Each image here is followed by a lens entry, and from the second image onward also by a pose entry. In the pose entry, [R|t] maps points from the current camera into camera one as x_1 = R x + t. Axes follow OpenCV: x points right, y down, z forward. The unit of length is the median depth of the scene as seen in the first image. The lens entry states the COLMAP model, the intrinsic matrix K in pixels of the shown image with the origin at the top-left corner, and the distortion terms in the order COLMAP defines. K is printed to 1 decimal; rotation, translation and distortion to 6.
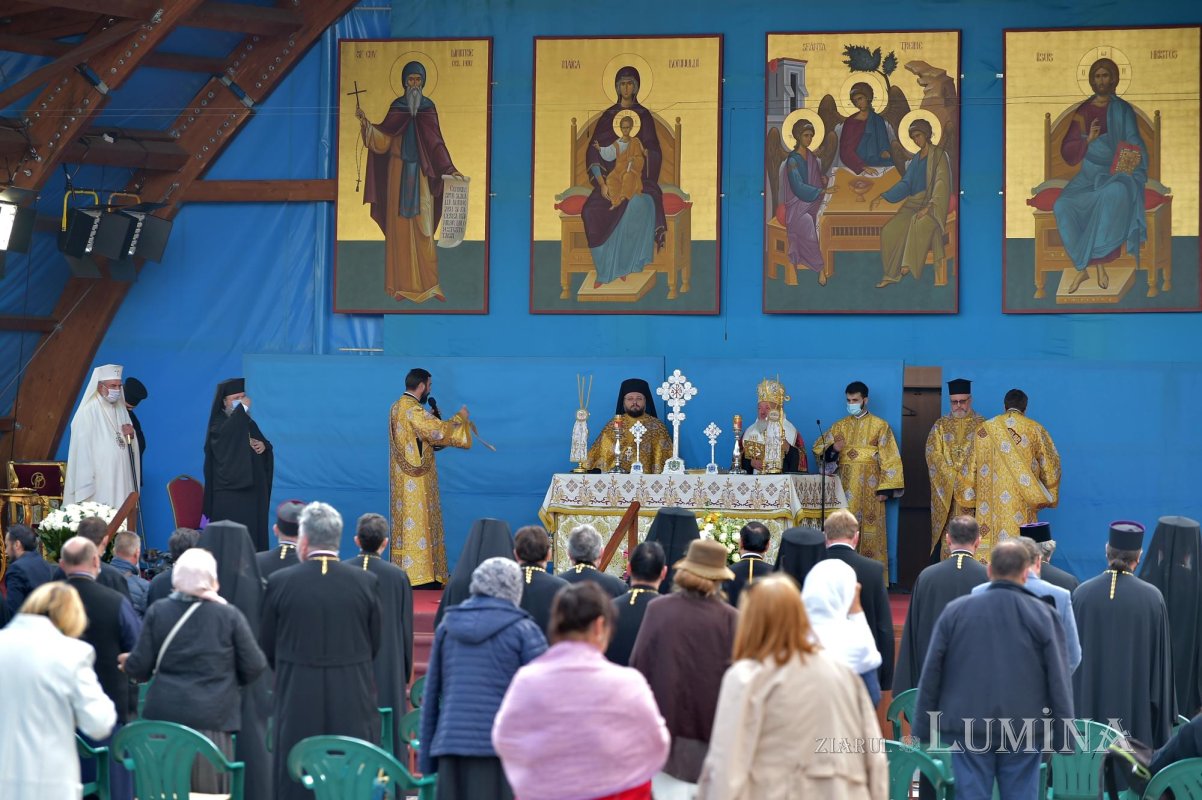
lens RADIAL K [[6601.7, 0, 601.0], [0, 6601.7, 400.0], [0, 0, 1]] dist [-0.182000, 13.648471]
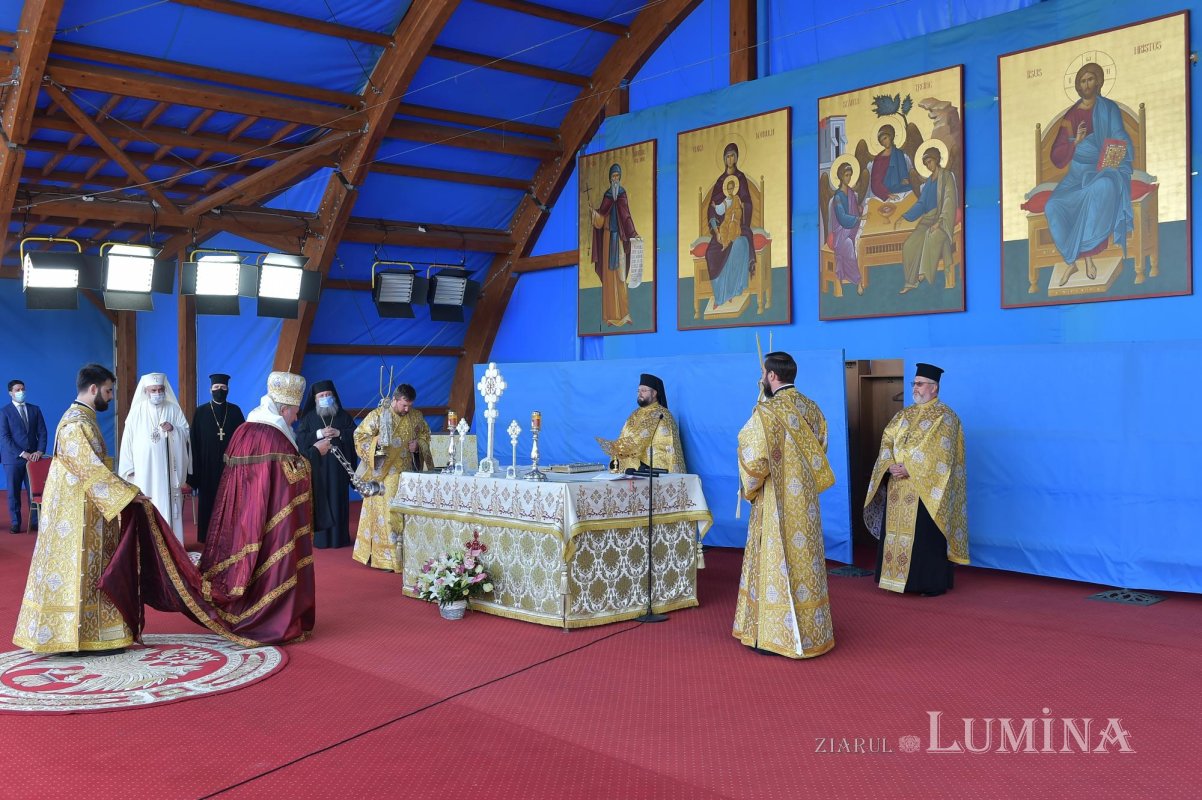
lens RADIAL K [[1161.7, 0, 601.0], [0, 1161.7, 400.0], [0, 0, 1]] dist [-0.023616, 0.002383]
pose [[0.881492, -0.014166, -0.471986, 0.092883], [0.019139, 0.999800, 0.005736, -0.000014], [0.471810, -0.014089, 0.881588, 0.787732]]
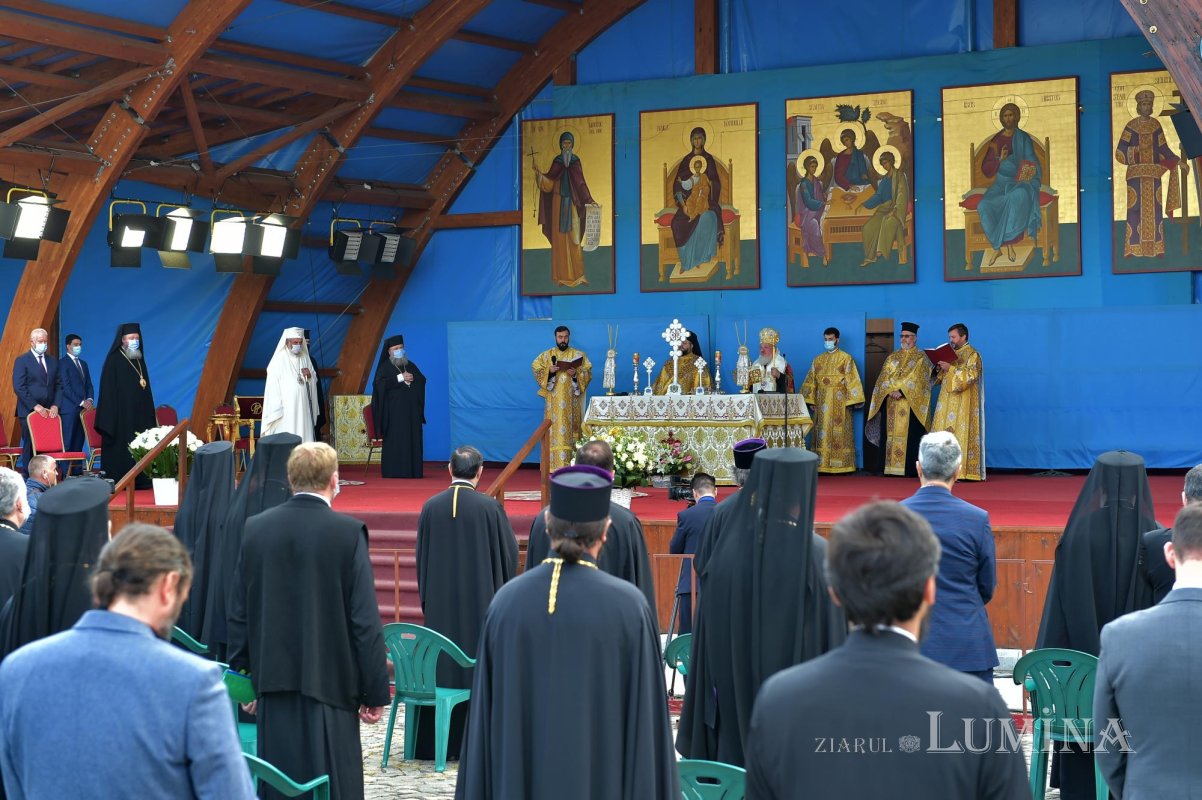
lens RADIAL K [[2316.1, 0, 601.0], [0, 2316.1, 400.0], [0, 0, 1]] dist [-0.028100, 0.229446]
pose [[0.987337, -0.019748, -0.157402, 0.065475], [0.021657, 0.999711, 0.010427, 0.006275], [0.157150, -0.013704, 0.987480, 0.475230]]
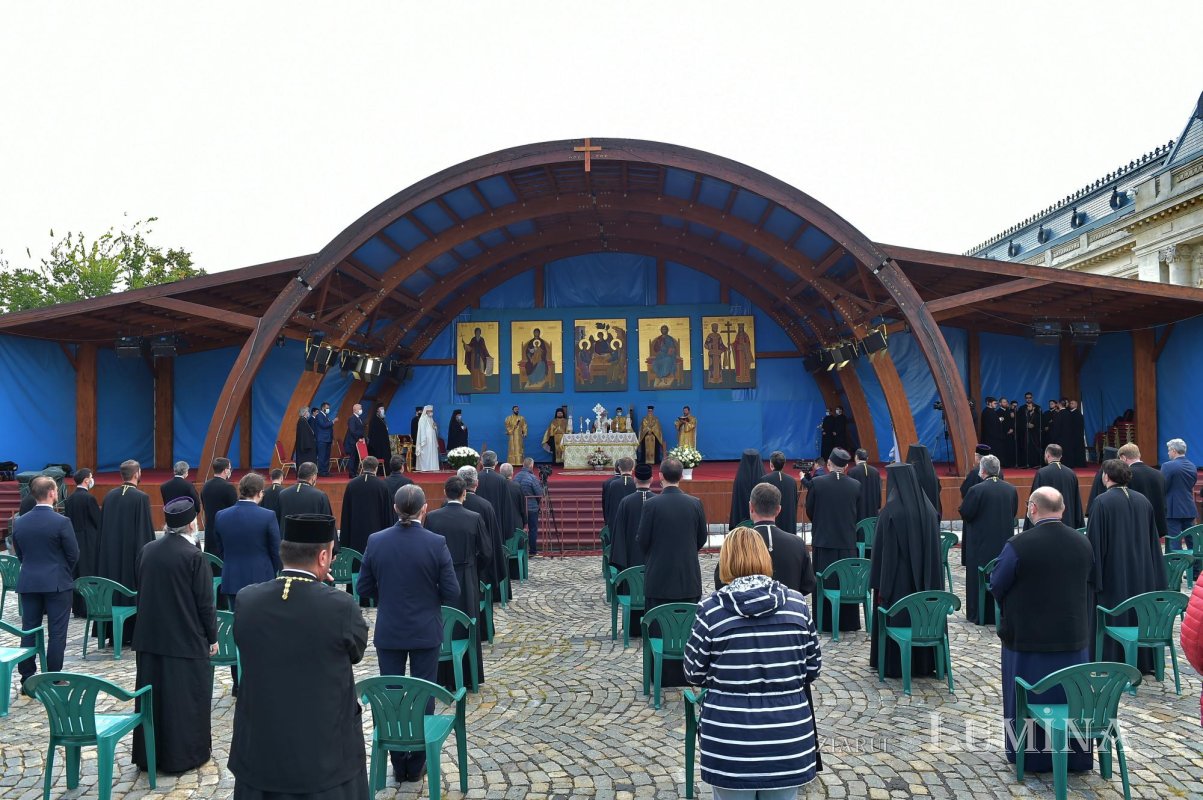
lens RADIAL K [[893.5, 0, 601.5], [0, 893.5, 400.0], [0, 0, 1]] dist [-0.003178, 0.000811]
pose [[0.954950, -0.013497, 0.296460, -0.116725], [0.021045, 0.999530, -0.022283, 0.003785], [-0.296020, 0.027518, 0.954785, 0.497270]]
